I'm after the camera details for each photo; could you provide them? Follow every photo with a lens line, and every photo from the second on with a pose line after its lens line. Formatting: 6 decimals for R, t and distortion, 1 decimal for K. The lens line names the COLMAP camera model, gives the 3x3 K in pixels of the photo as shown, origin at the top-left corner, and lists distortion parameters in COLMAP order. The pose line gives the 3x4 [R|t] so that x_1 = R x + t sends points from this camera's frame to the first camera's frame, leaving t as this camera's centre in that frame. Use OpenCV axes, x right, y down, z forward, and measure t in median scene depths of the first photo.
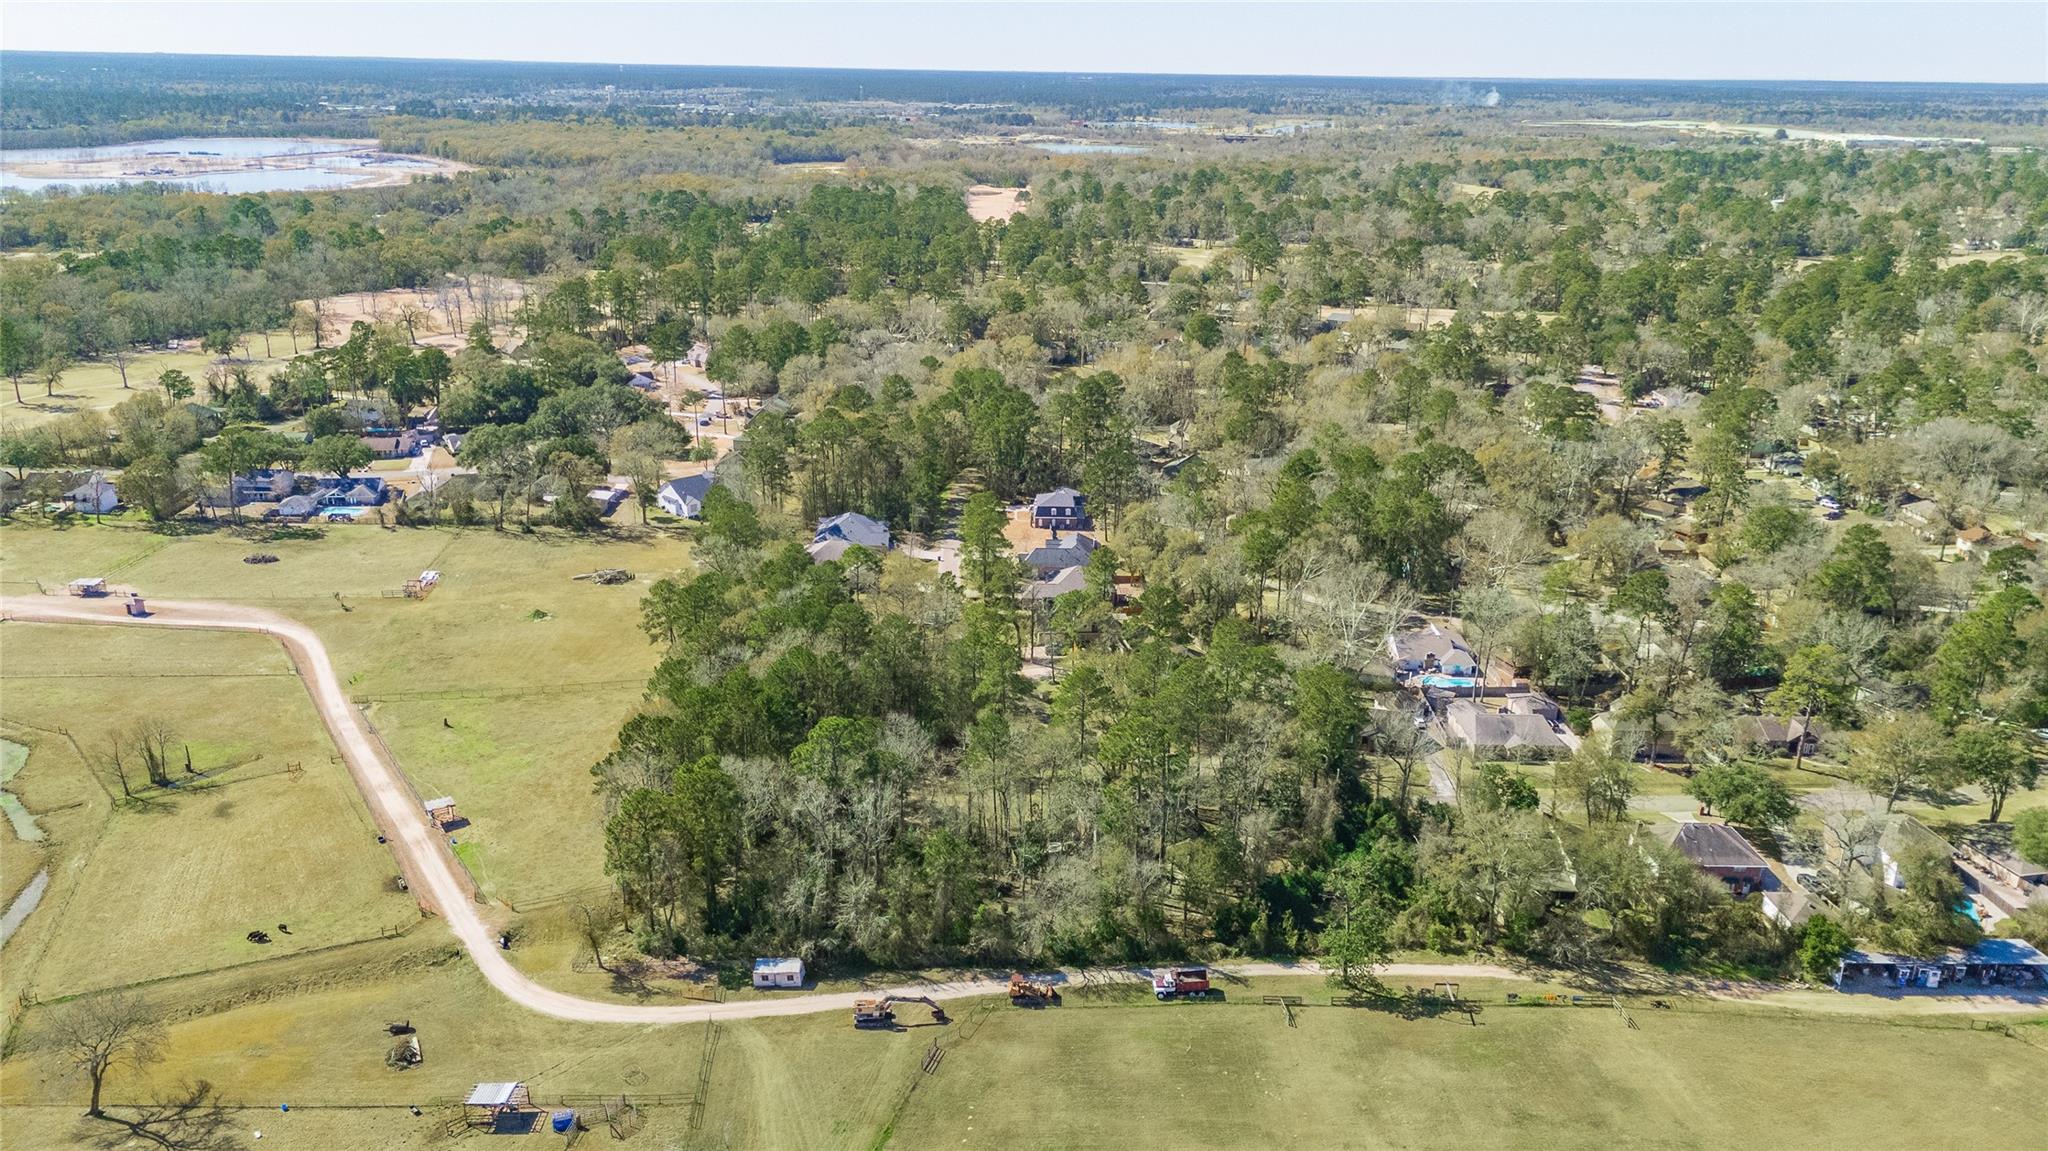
lens RADIAL K [[1490.0, 0, 1022.9], [0, 1490.0, 588.3], [0, 0, 1]] dist [0.060646, -0.059065]
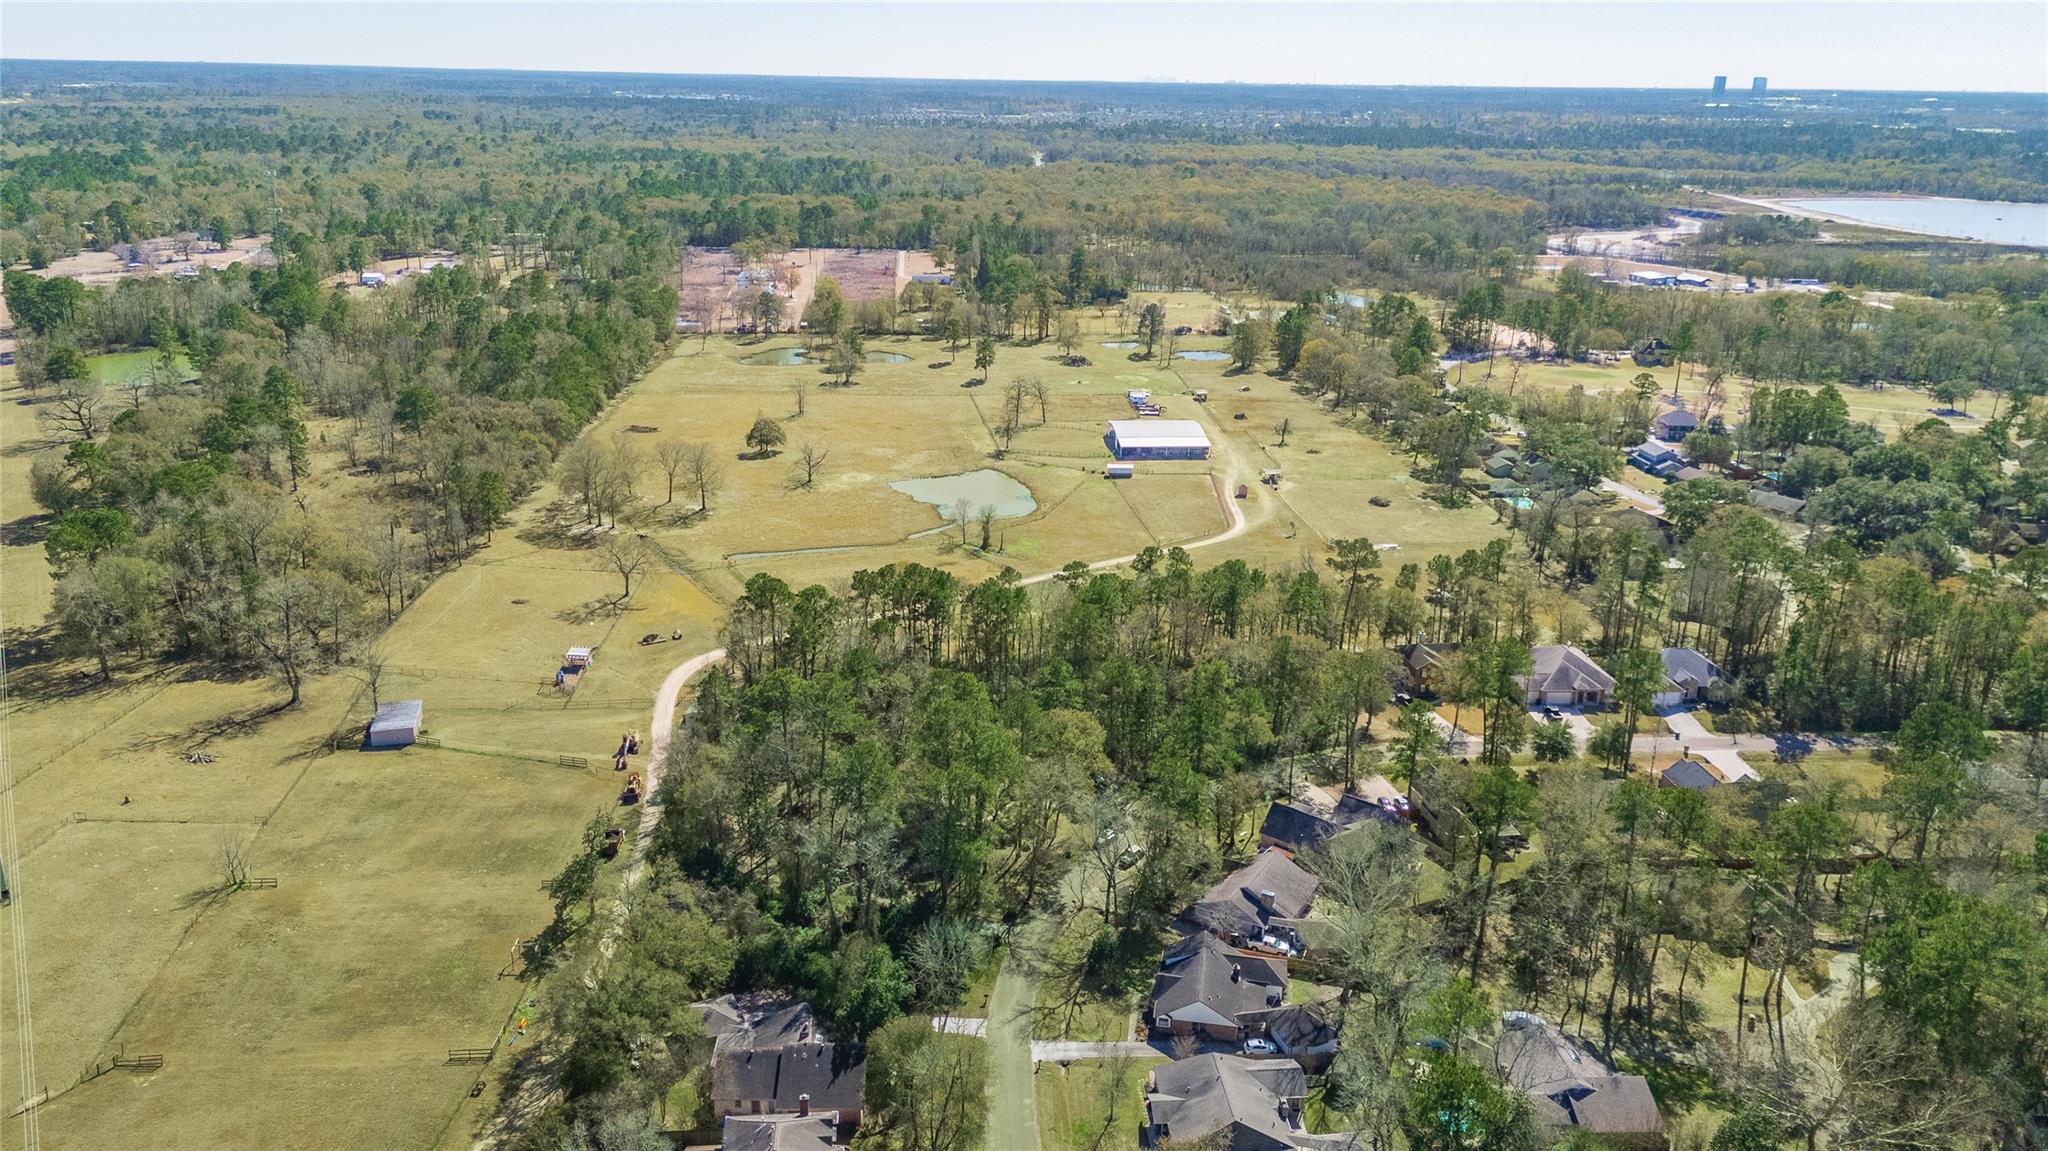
lens RADIAL K [[1490.0, 0, 1022.1], [0, 1490.0, 577.3], [0, 0, 1]] dist [0.060646, -0.059065]
pose [[0.066595, 0.301518, -0.951132, 0.938896], [-0.339506, 0.903216, 0.262557, -0.271180], [0.938243, 0.305430, 0.162517, 0.824835]]
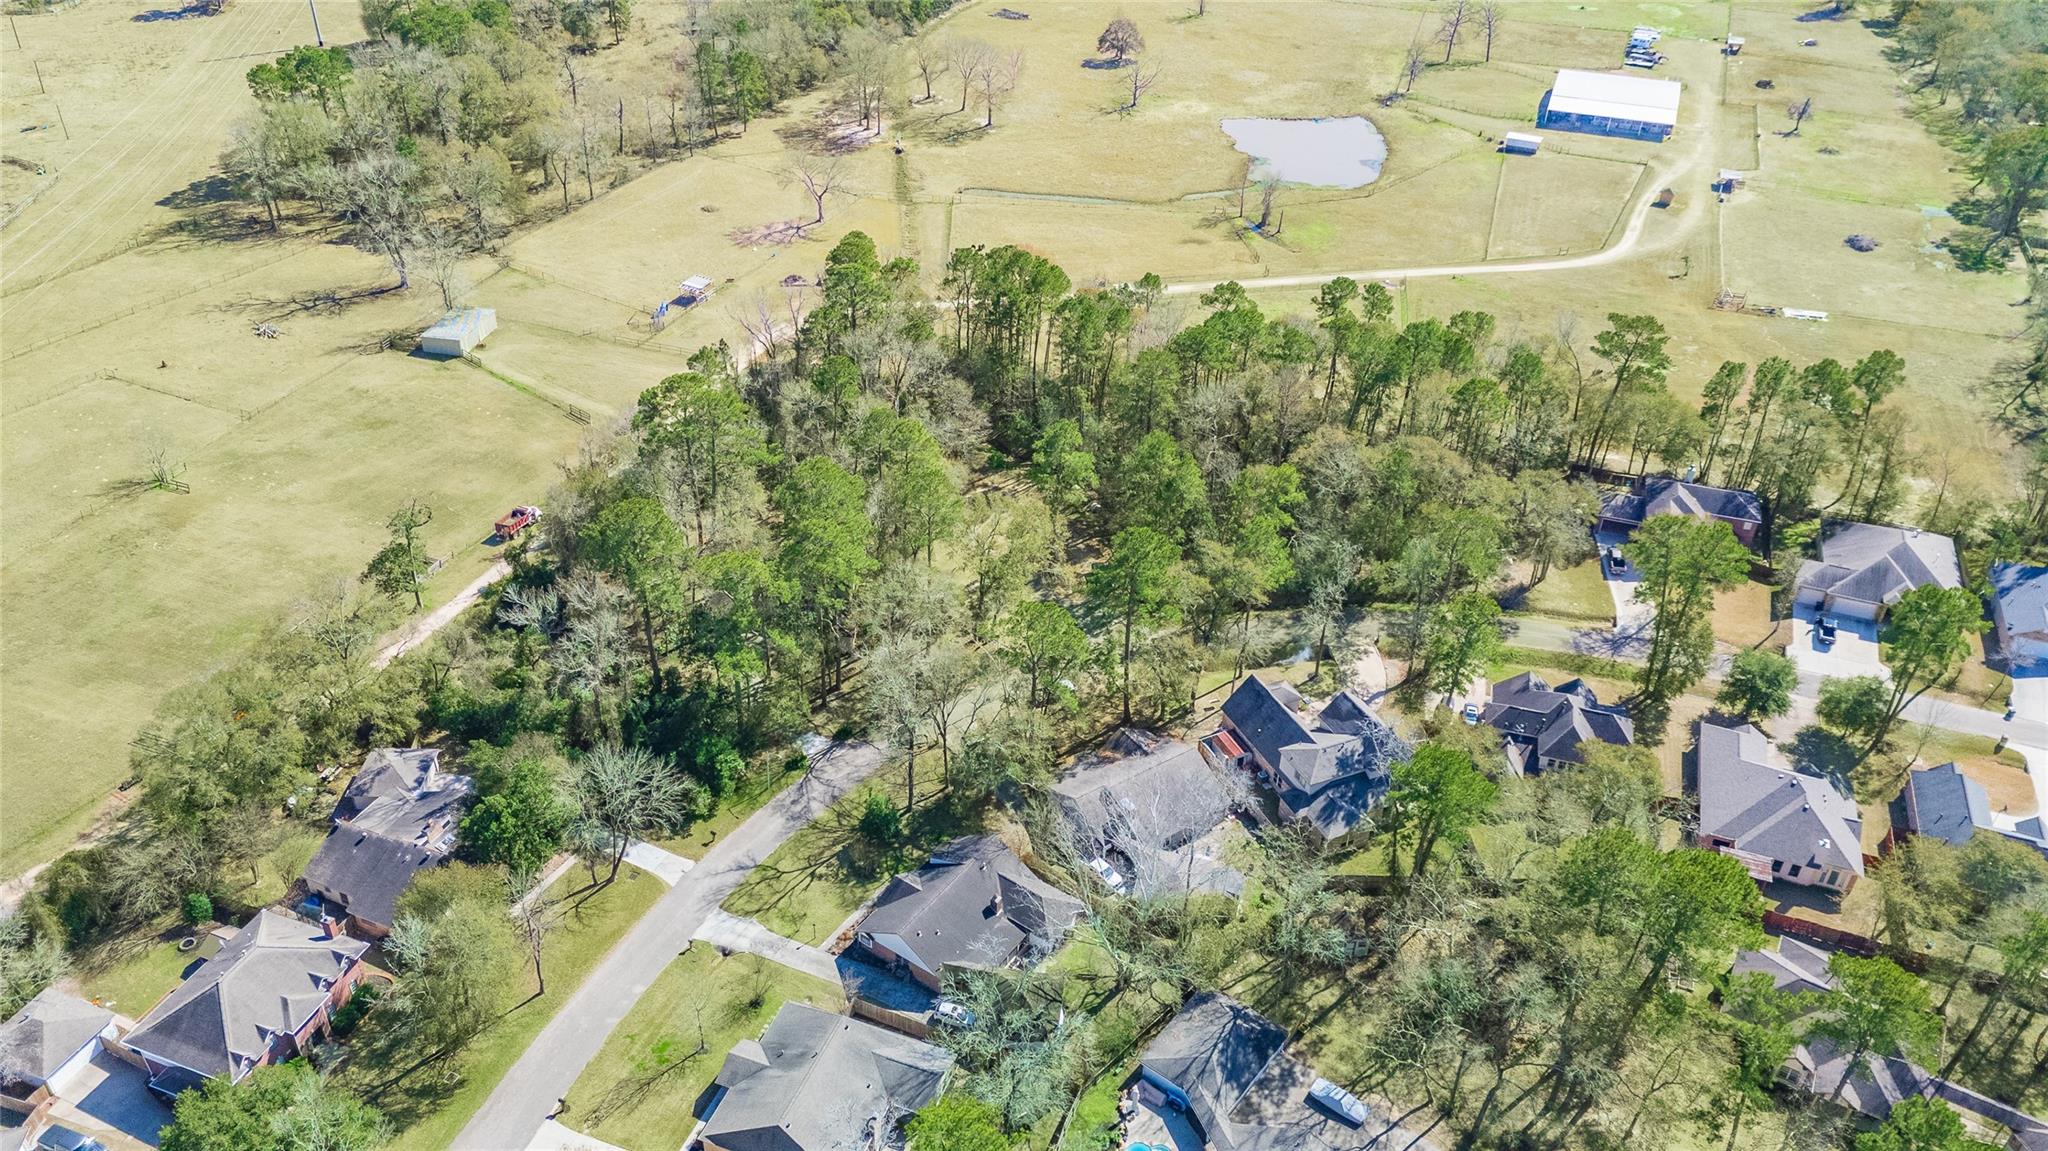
lens RADIAL K [[1490.0, 0, 1023.4], [0, 1490.0, 581.8], [0, 0, 1]] dist [0.060646, -0.059065]
pose [[-0.367995, 0.506817, -0.779562, 0.653301], [-0.331854, 0.711593, 0.619281, -0.383119], [0.868592, 0.486593, -0.093673, 1.128901]]
